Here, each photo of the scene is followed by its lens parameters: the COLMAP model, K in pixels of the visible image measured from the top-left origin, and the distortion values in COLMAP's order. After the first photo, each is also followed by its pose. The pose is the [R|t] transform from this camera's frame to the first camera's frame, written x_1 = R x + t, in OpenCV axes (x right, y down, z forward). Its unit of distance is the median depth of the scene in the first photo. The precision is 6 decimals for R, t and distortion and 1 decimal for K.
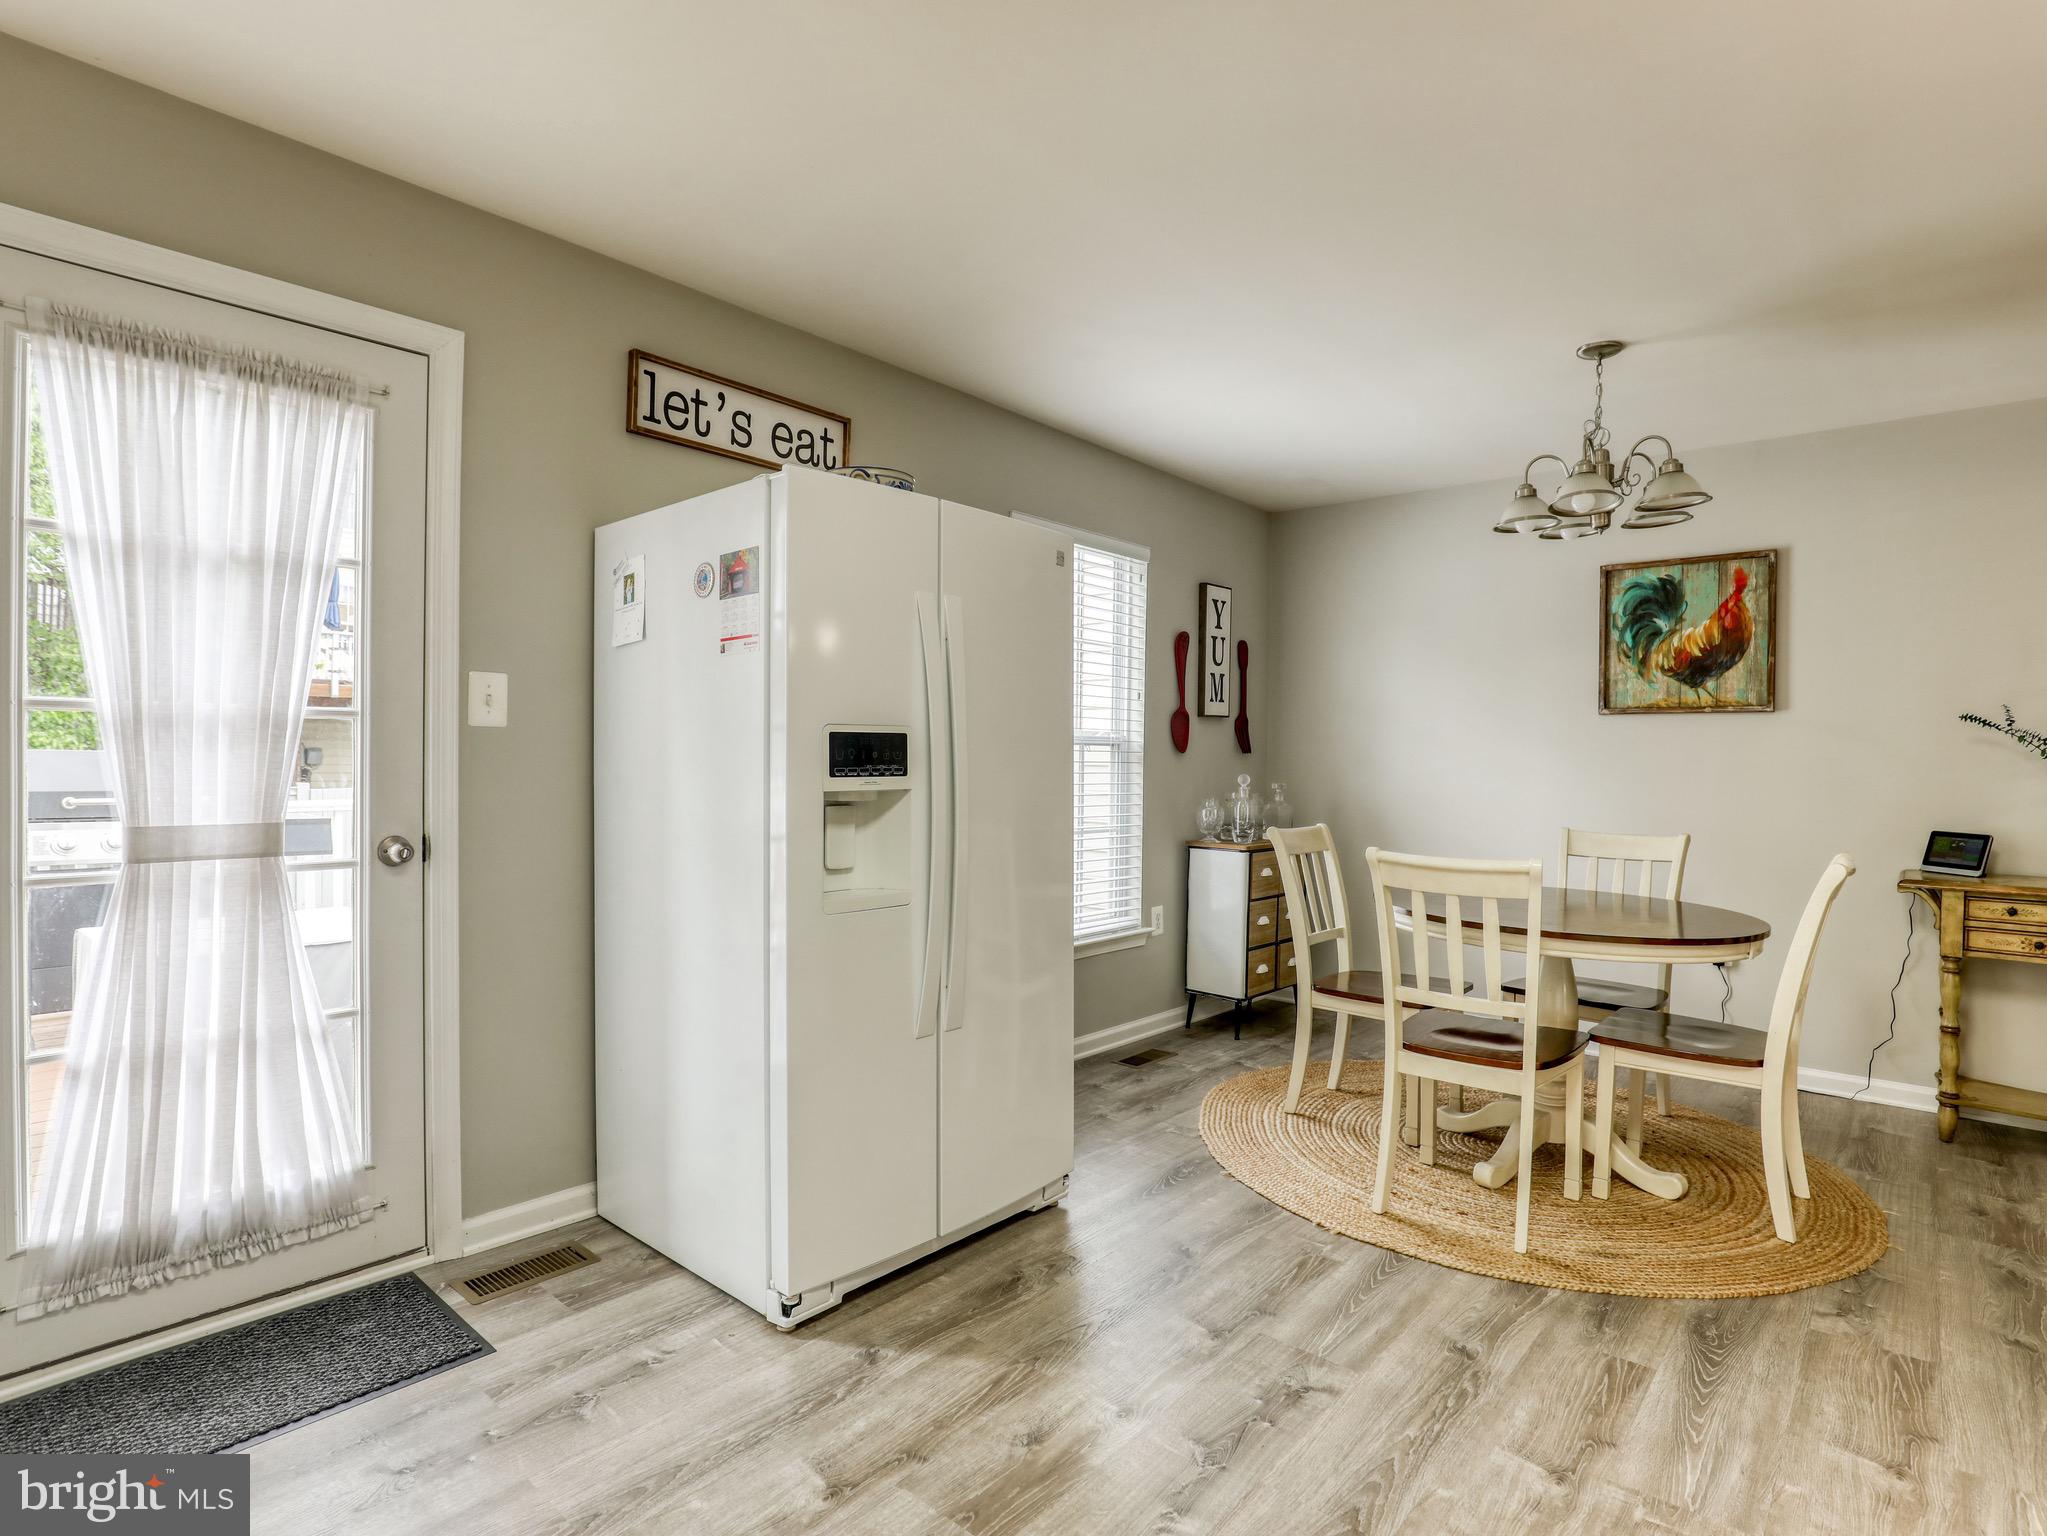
lens RADIAL K [[1052.3, 0, 1026.8], [0, 1052.3, 768.9], [0, 0, 1]] dist [-0.038919, 0.006647]
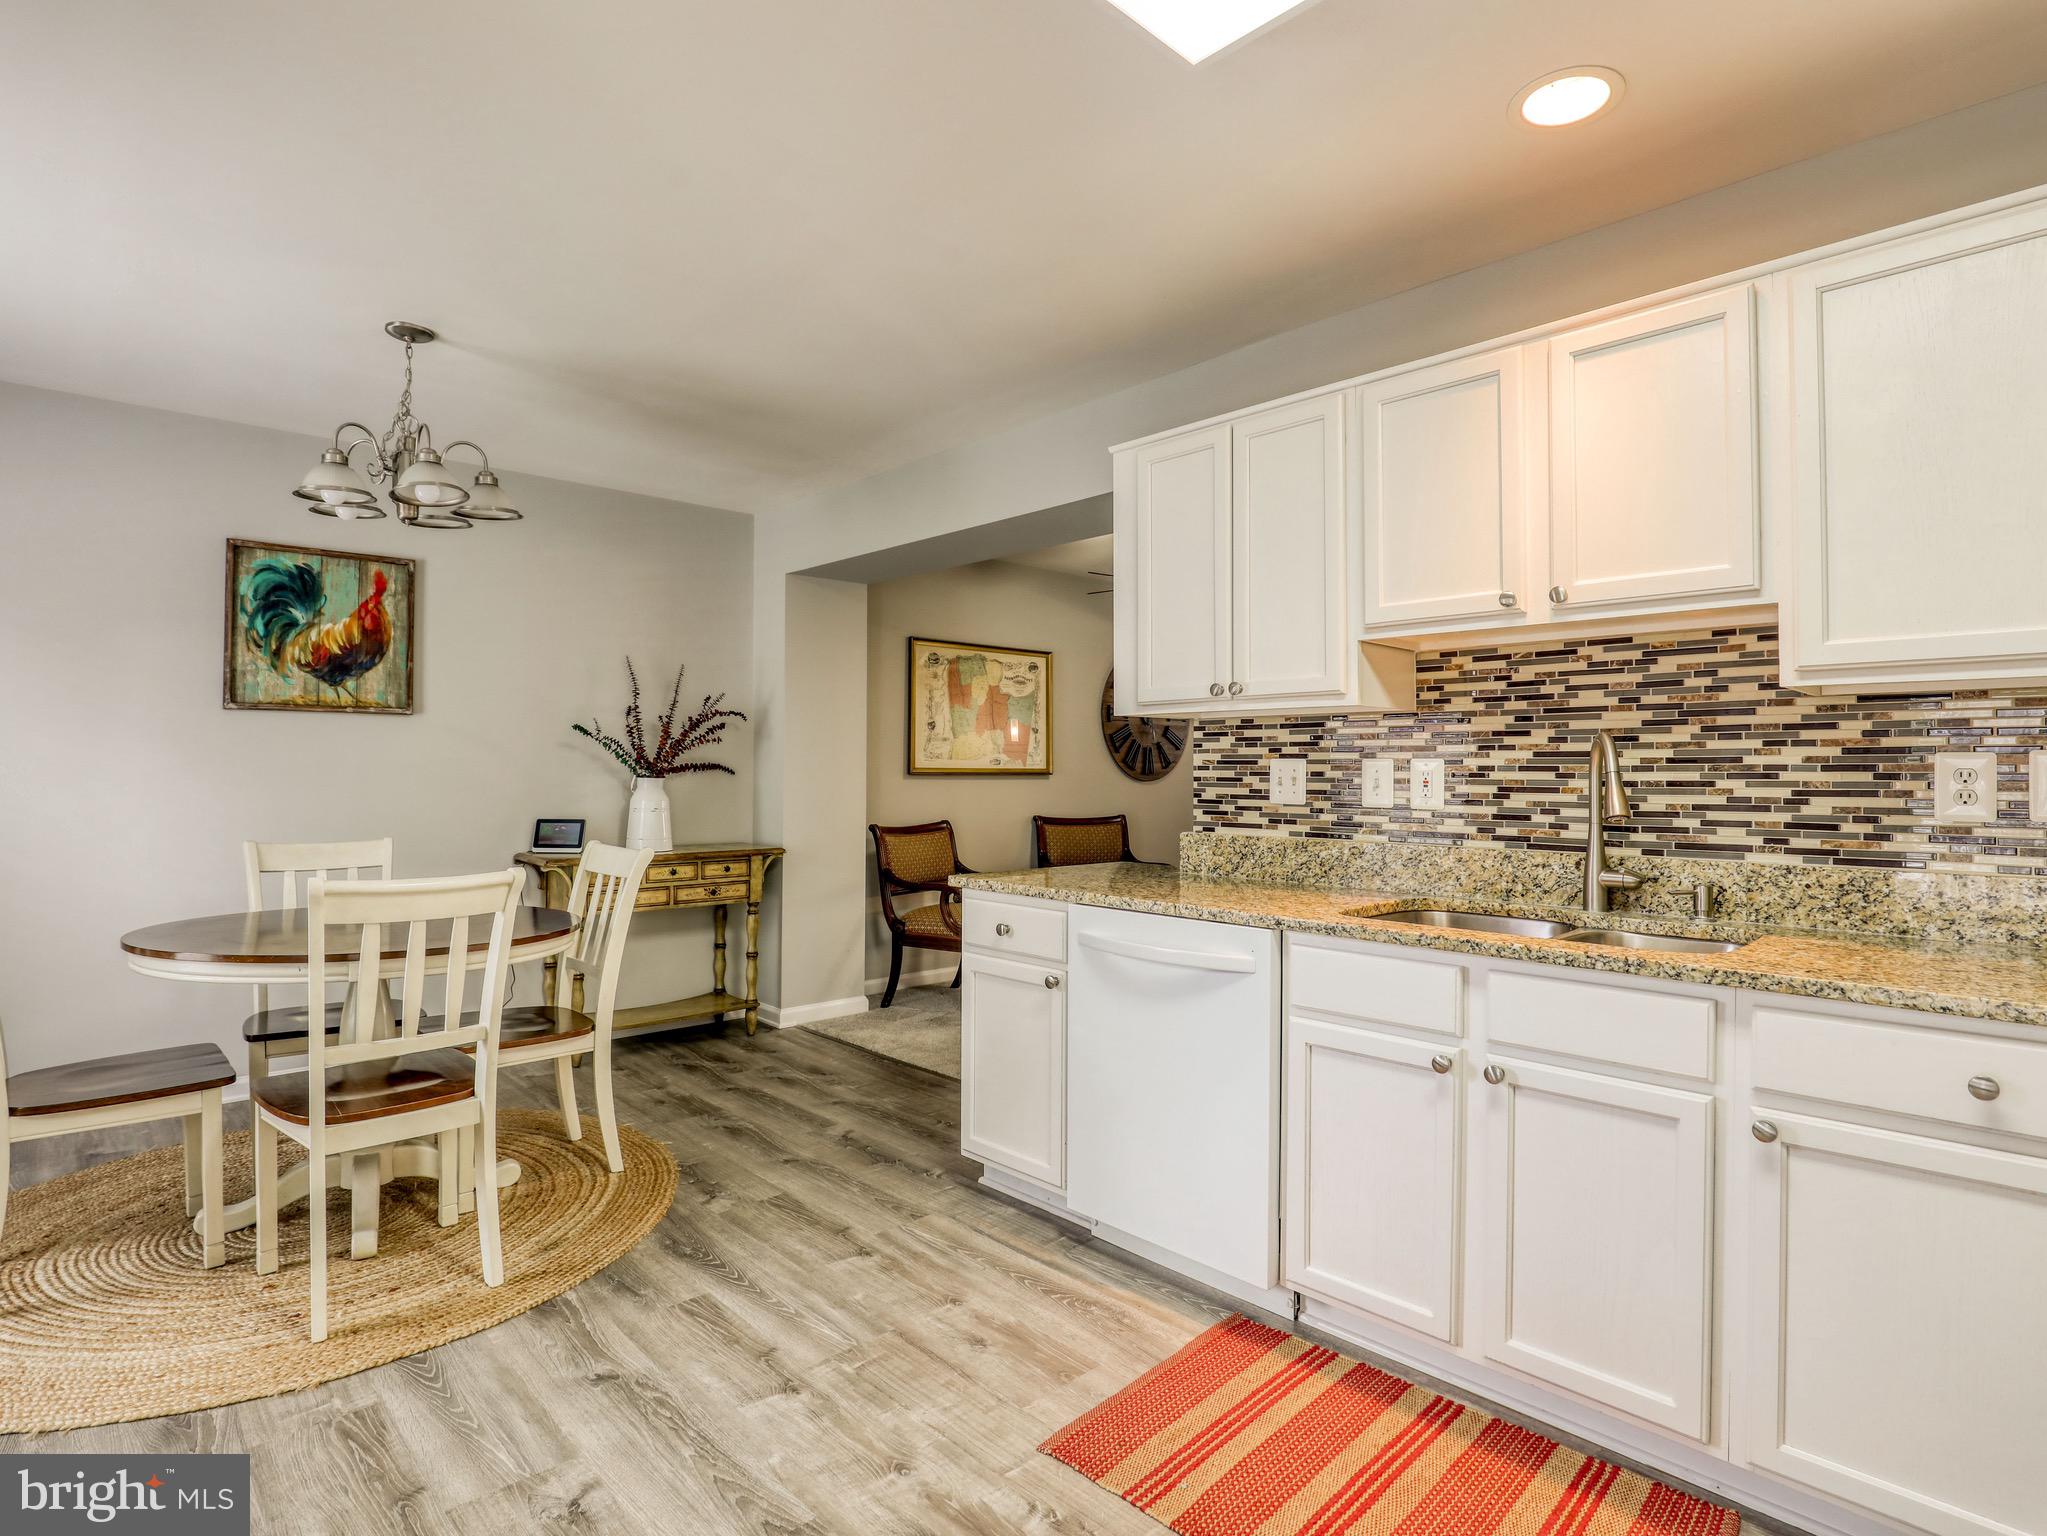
lens RADIAL K [[1072.3, 0, 1023.5], [0, 1072.3, 768.0], [0, 0, 1]] dist [-0.030507, 0.000978]
pose [[0.096941, -0.010855, 0.995231, -0.286116], [0.008503, 0.999913, 0.010078, -0.007282], [-0.995254, 0.007485, 0.097025, 0.282016]]
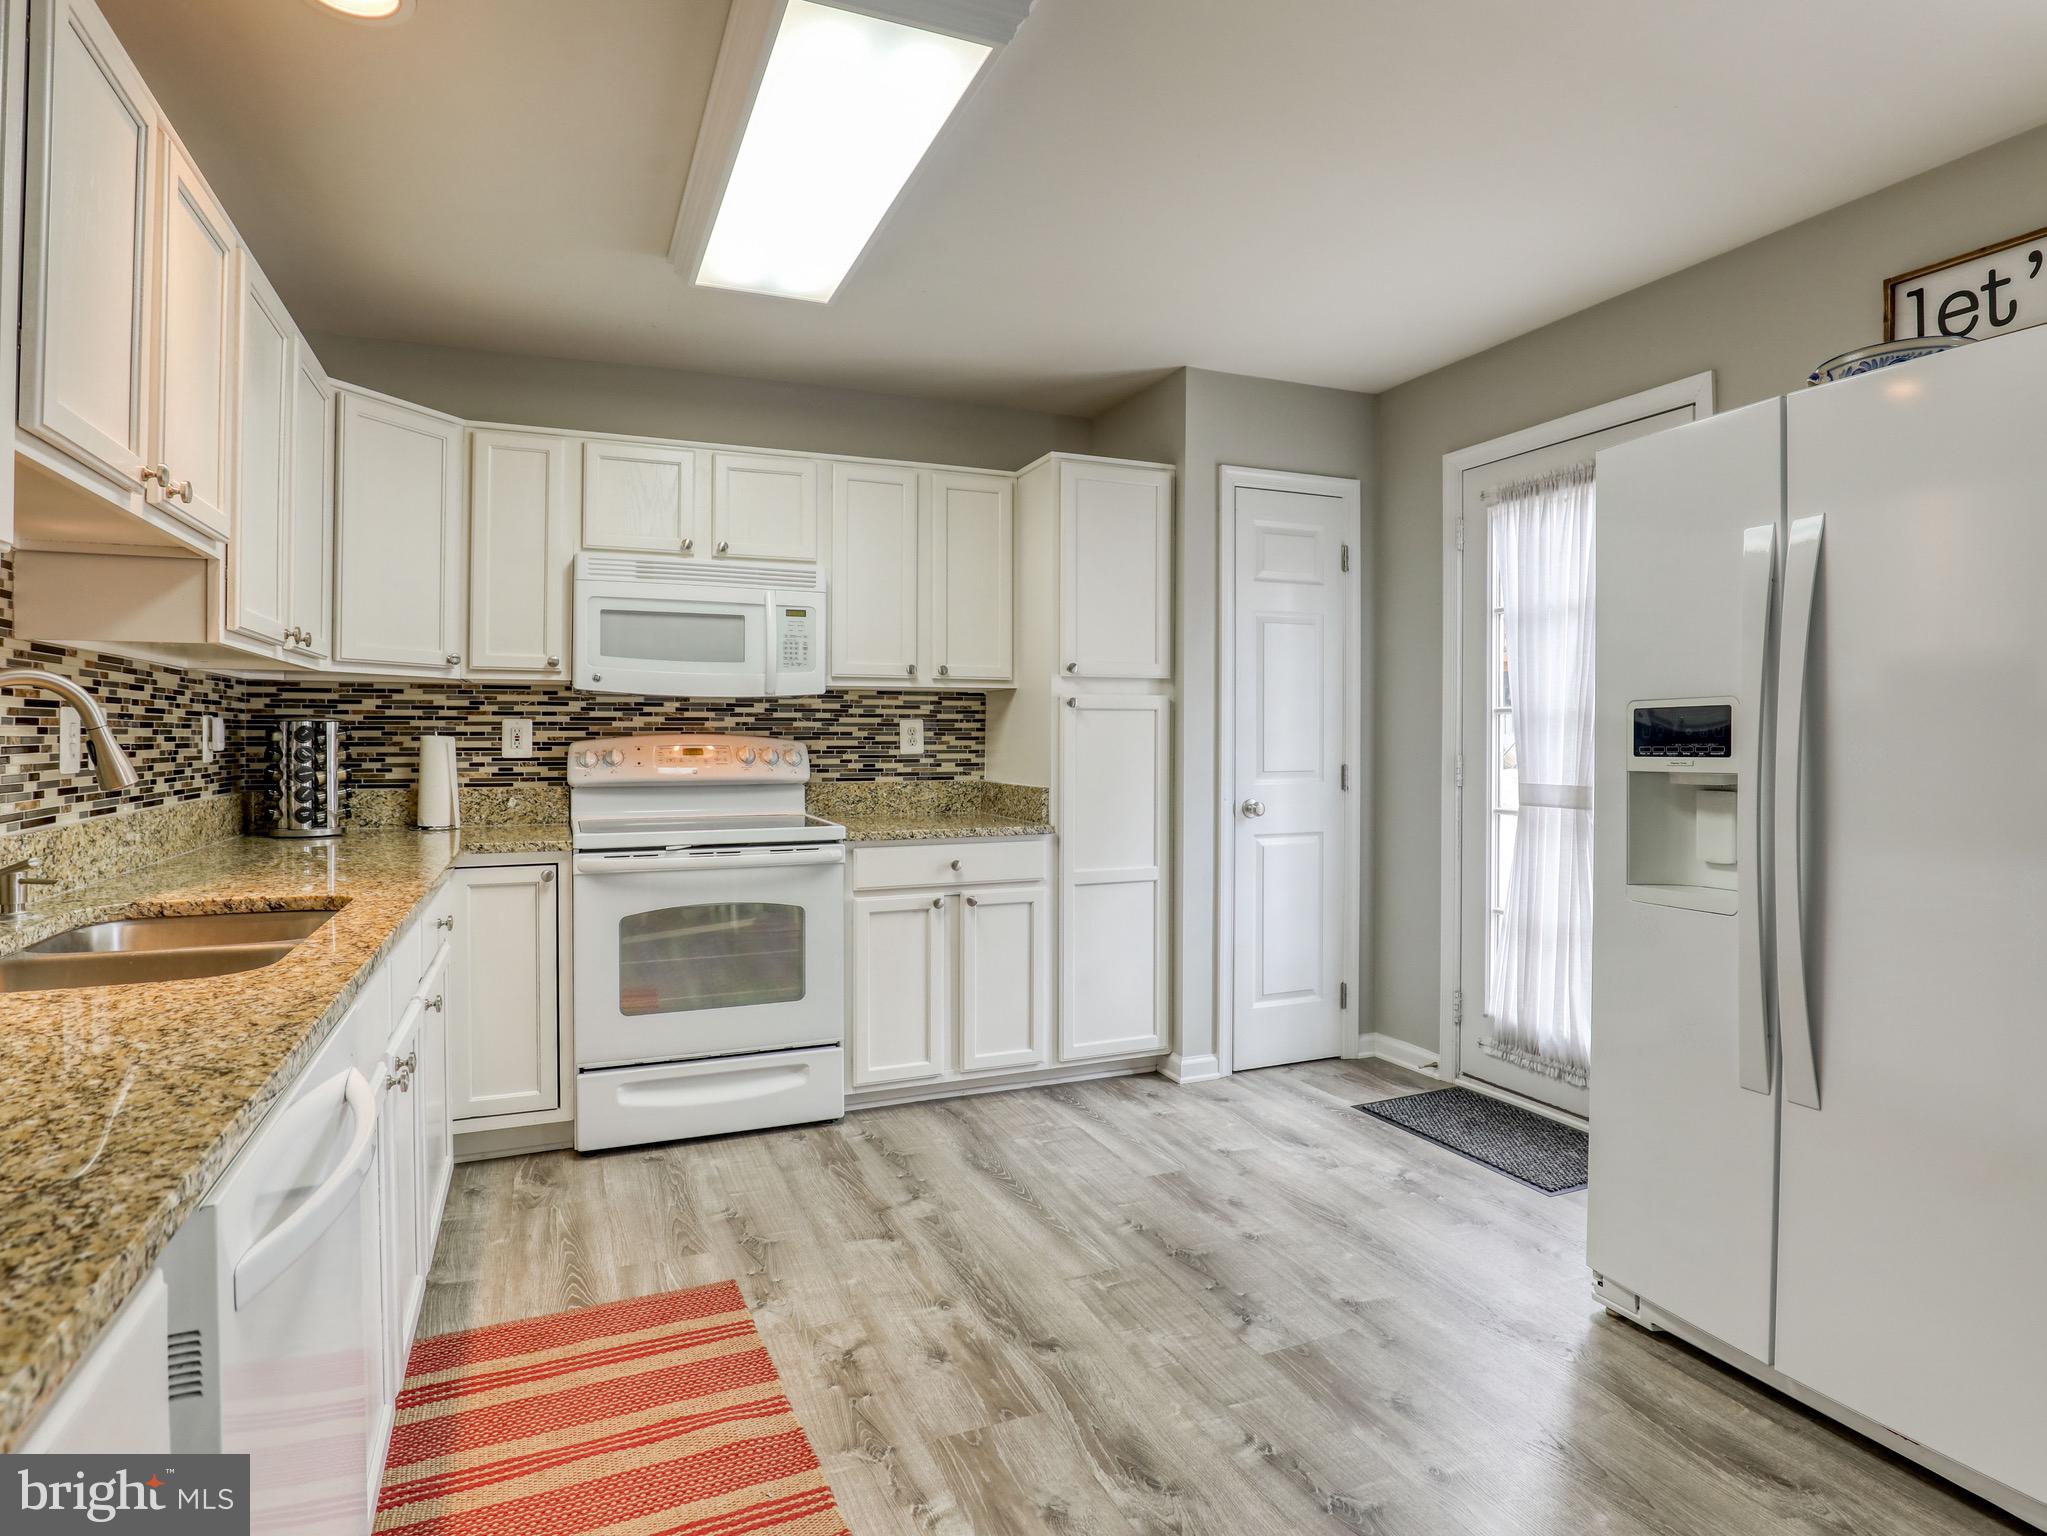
lens RADIAL K [[1059.8, 0, 1011.7], [0, 1059.8, 740.4], [0, 0, 1]] dist [-0.031224, -0.000470]
pose [[-0.432187, -0.010356, -0.901725, 0.560189], [-0.018317, 0.999829, -0.002703, 0.004037], [0.901598, 0.015349, -0.432302, 0.545352]]
